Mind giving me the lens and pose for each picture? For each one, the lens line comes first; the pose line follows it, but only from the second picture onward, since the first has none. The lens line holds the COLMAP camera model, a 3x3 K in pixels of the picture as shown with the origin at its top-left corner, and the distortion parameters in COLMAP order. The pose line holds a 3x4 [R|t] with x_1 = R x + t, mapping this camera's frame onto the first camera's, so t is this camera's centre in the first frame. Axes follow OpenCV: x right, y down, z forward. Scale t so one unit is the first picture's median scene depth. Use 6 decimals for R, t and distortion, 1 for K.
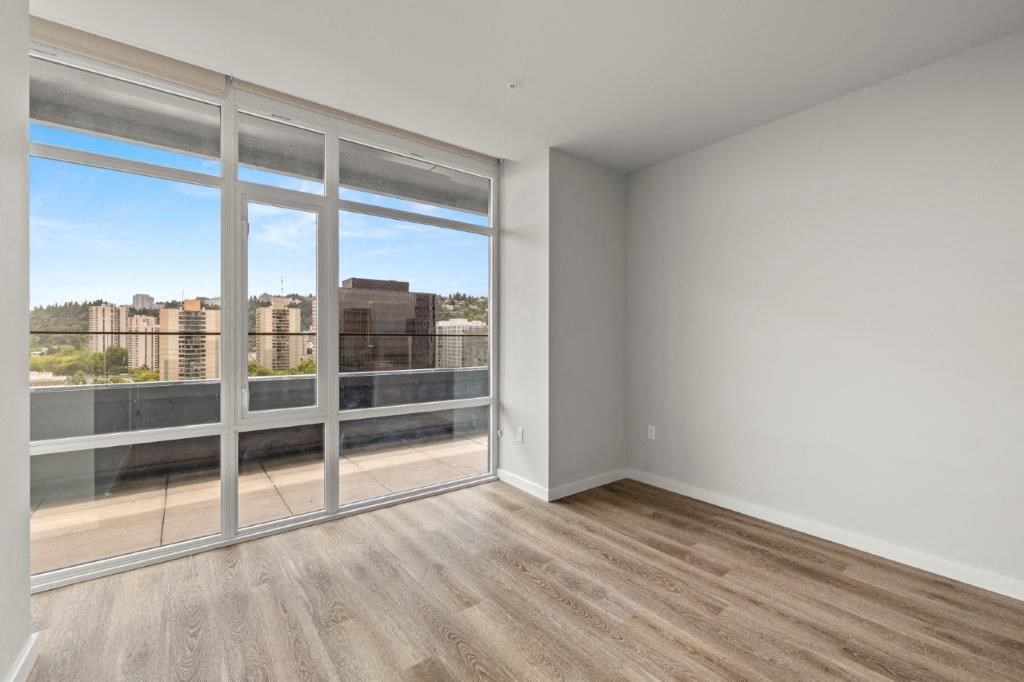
lens RADIAL K [[441.9, 0, 508.1], [0, 441.9, 338.6], [0, 0, 1]] dist [0.000338, 0.000147]
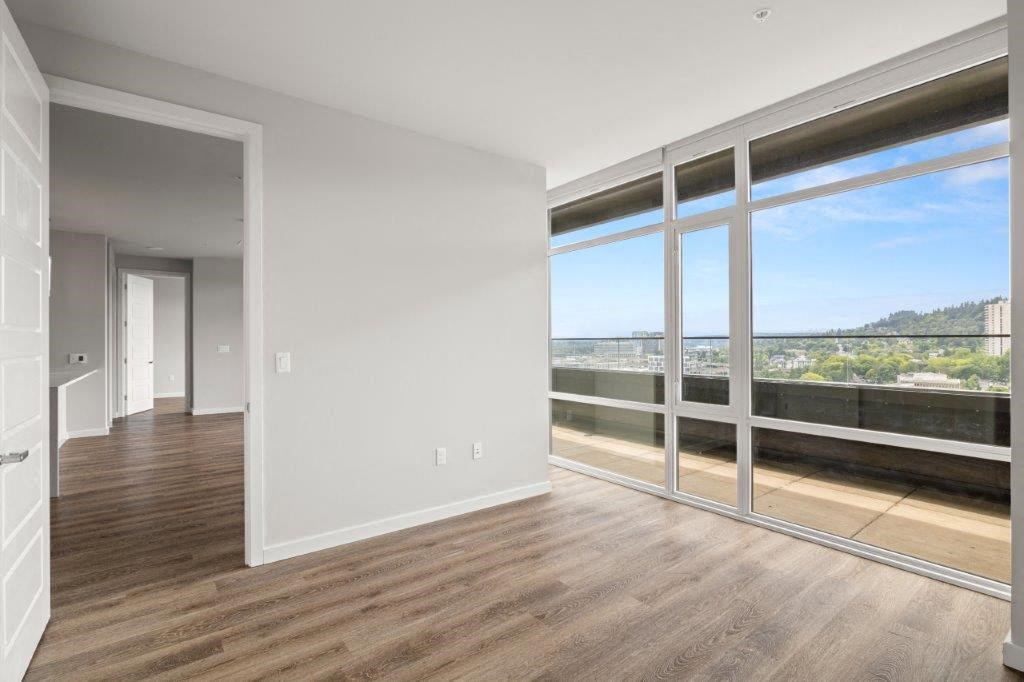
lens RADIAL K [[449.4, 0, 489.4], [0, 449.4, 341.3], [0, 0, 1]] dist [0.001523, 0.000012]
pose [[-0.018257, -0.001374, -0.999832, 0.686011], [0.002995, 0.999994, -0.001429, -0.004072], [0.999829, -0.003020, -0.018253, 0.464130]]
